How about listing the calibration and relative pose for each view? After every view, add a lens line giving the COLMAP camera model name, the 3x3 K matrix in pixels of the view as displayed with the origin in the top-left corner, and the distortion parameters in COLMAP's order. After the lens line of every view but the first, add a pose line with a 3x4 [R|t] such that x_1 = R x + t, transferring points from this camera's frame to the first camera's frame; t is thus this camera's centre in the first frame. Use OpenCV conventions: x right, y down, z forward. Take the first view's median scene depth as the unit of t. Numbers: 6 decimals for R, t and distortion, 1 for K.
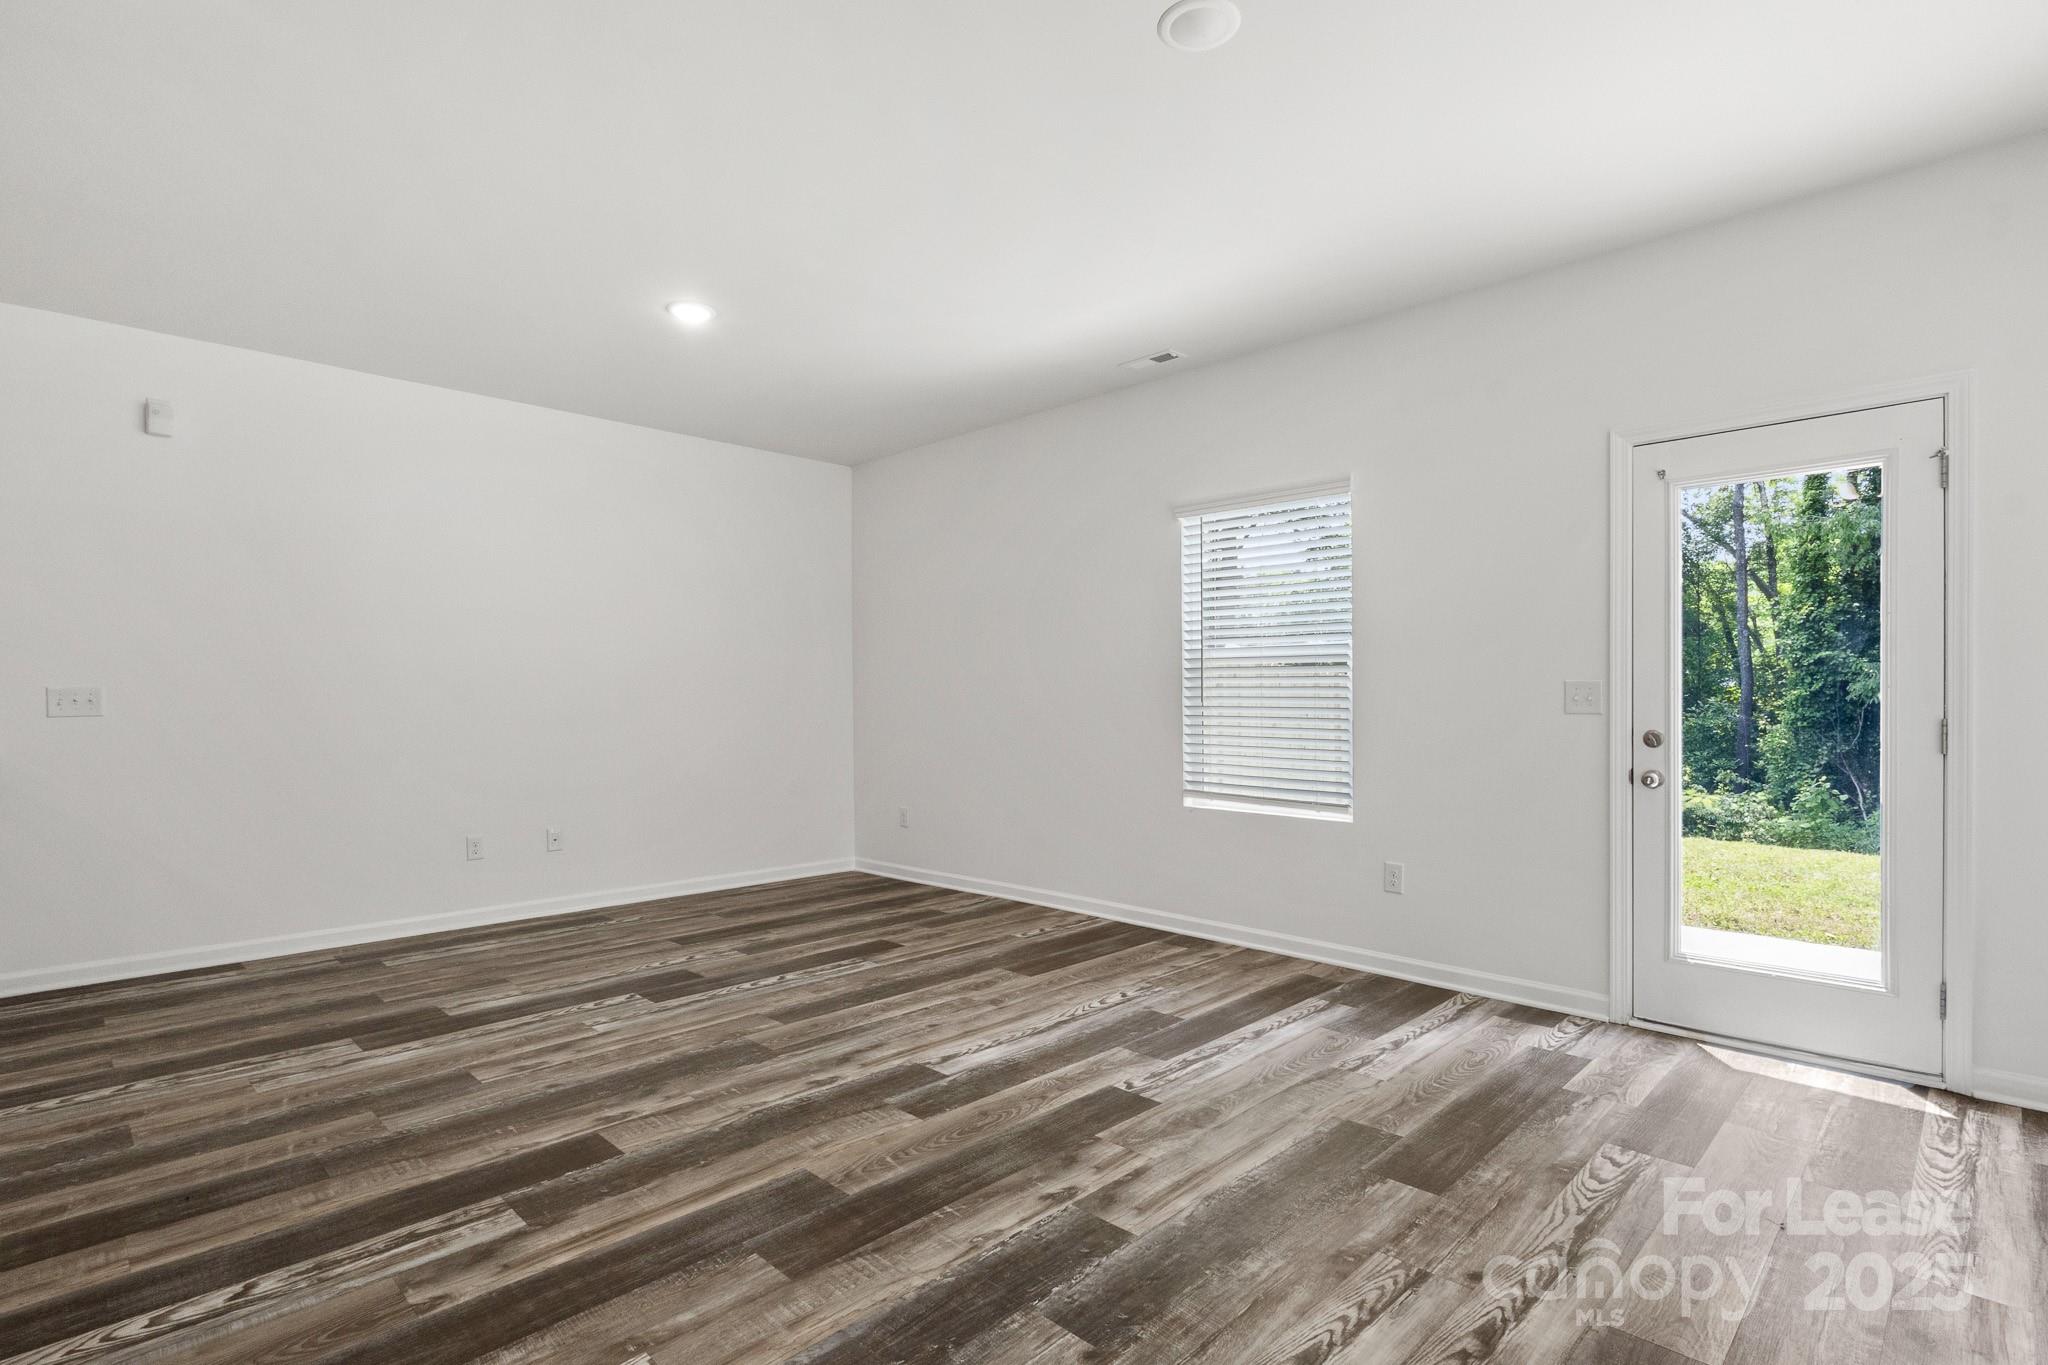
lens RADIAL K [[992.6, 0, 1020.1], [0, 992.6, 695.1], [0, 0, 1]] dist [-0.003283, 0.001026]
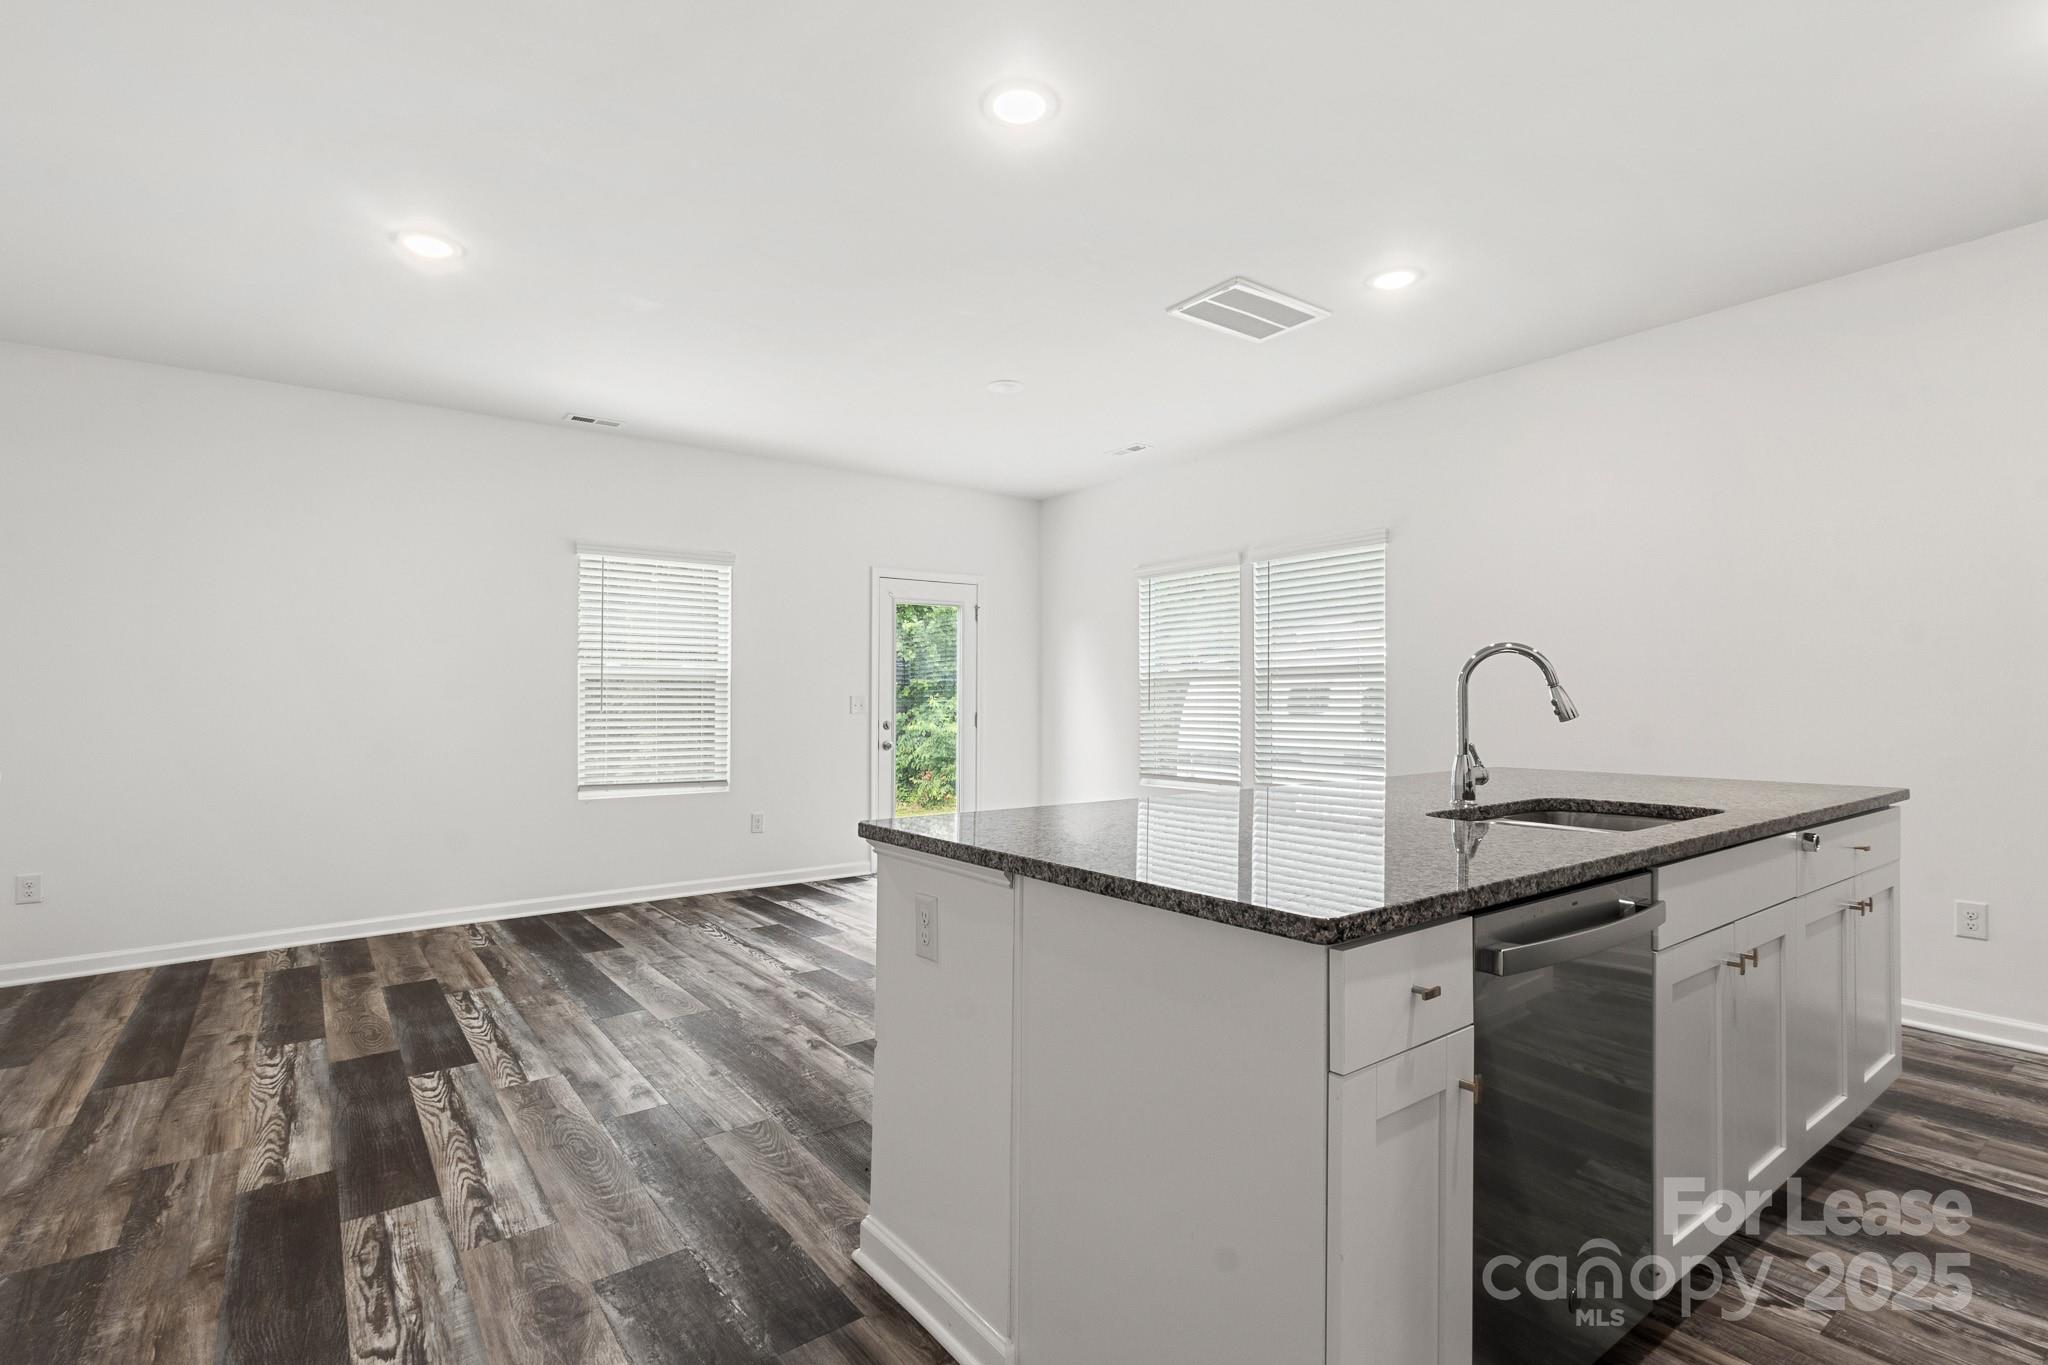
lens RADIAL K [[966.2, 0, 1044.2], [0, 966.2, 674.8], [0, 0, 1]] dist [0.005166, 0.001267]
pose [[0.113354, 0.033664, 0.992984, -1.198698], [0.004328, 0.999400, -0.034375, 0.010789], [-0.993545, 0.008194, 0.113140, 0.443648]]
